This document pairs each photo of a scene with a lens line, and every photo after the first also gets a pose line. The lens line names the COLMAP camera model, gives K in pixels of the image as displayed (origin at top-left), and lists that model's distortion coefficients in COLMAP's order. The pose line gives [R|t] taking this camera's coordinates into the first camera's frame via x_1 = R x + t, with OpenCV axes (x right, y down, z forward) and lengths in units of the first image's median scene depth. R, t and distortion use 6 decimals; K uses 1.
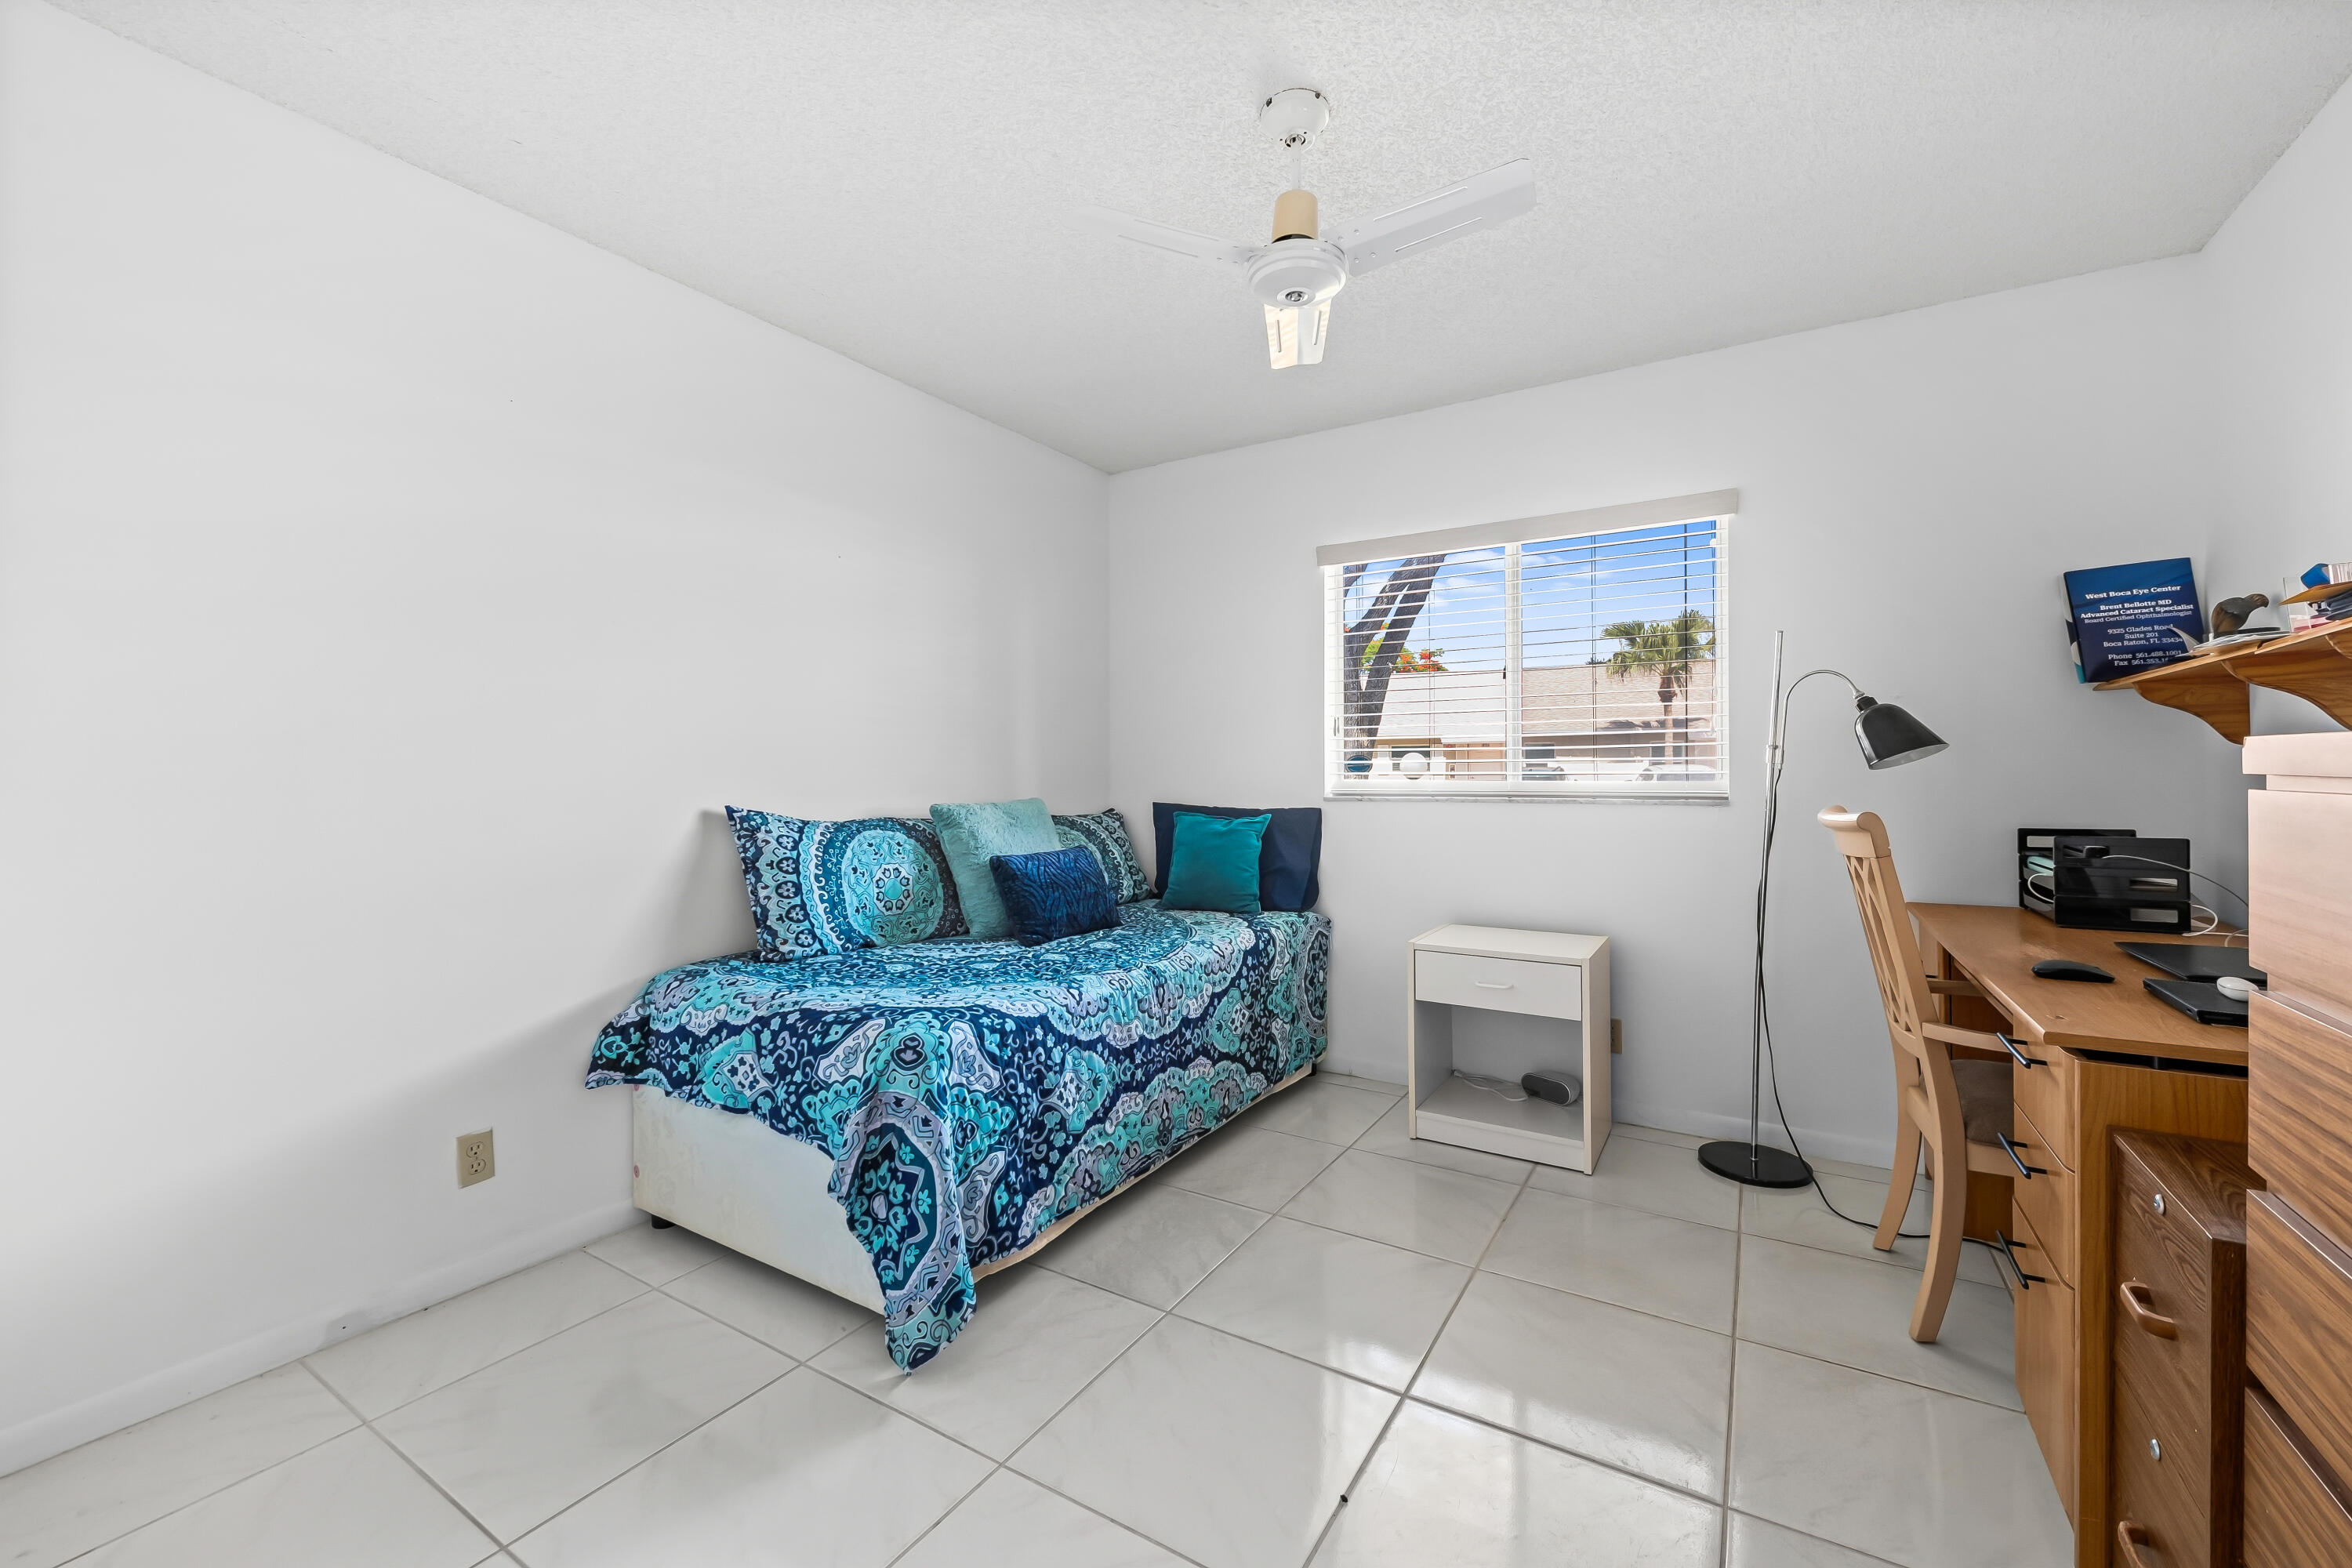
lens RADIAL K [[933.6, 0, 1179.9], [0, 933.6, 776.7], [0, 0, 1]] dist [-0.002116, -0.002648]
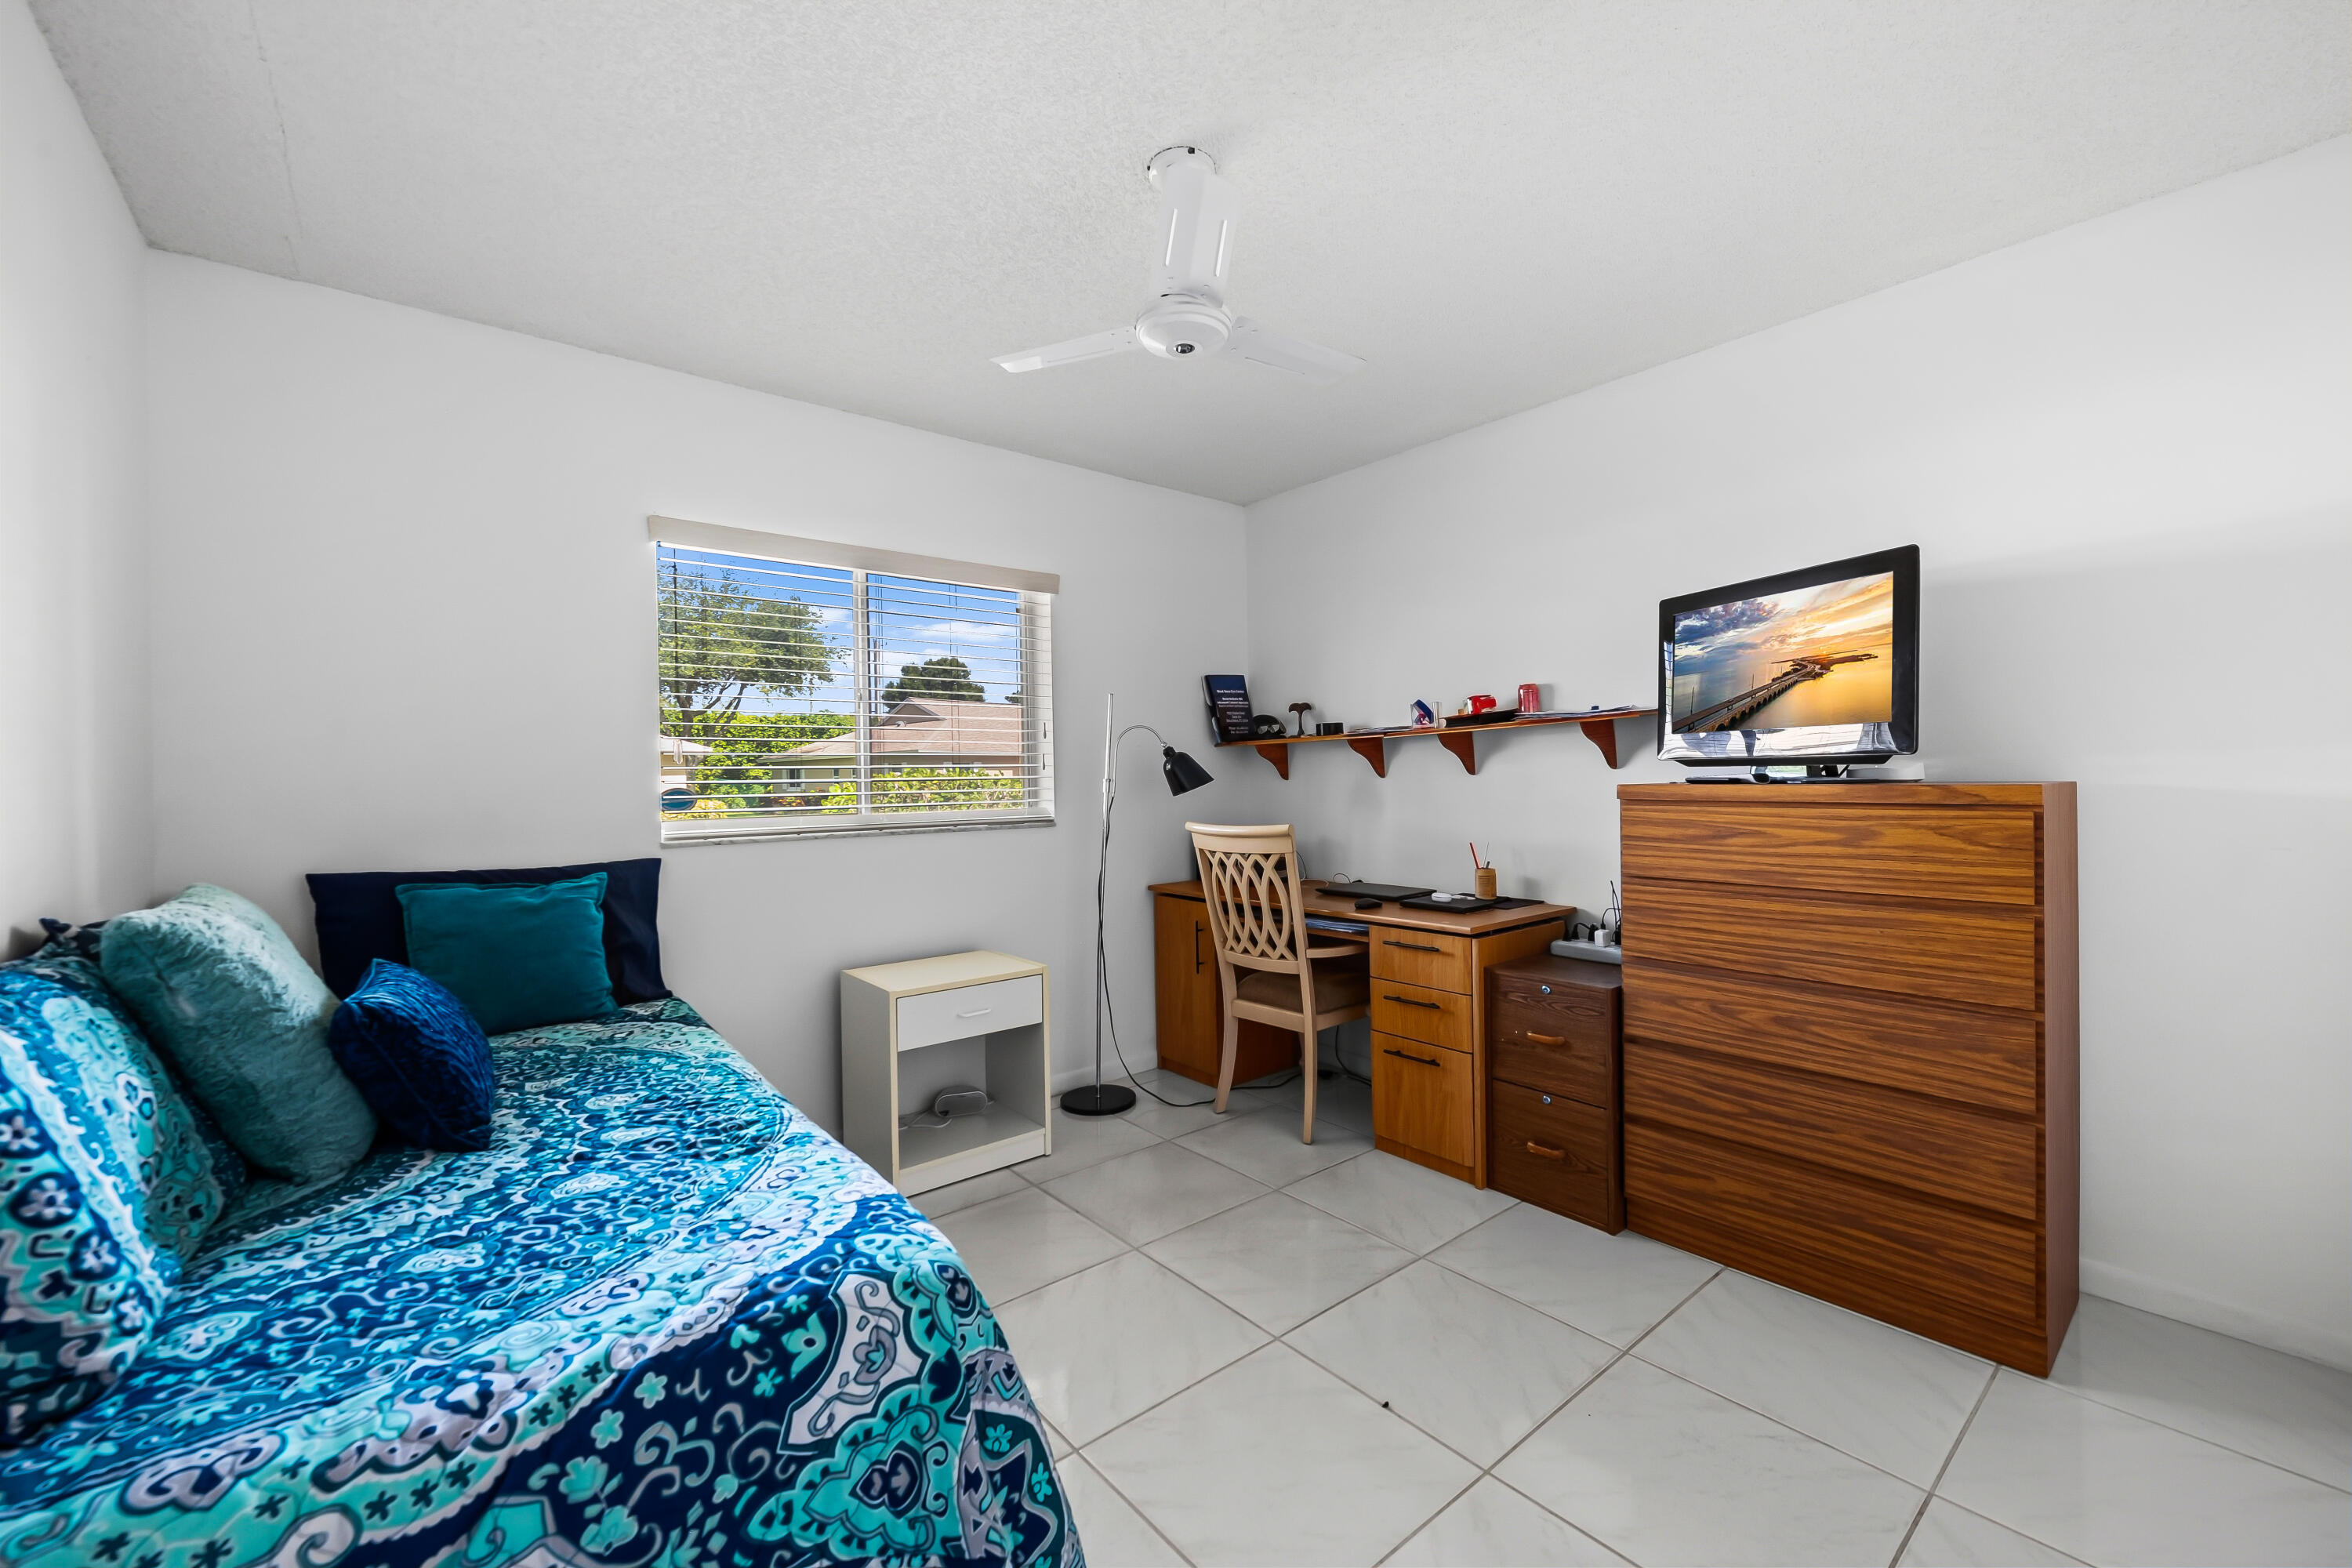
lens RADIAL K [[933.6, 0, 1180.6], [0, 933.6, 789.5], [0, 0, 1]] dist [-0.002116, -0.002648]
pose [[0.323924, -0.012401, 0.946002, -0.760235], [0.021290, 0.999756, 0.005816, -0.031750], [-0.945844, 0.018256, 0.324109, 0.605471]]
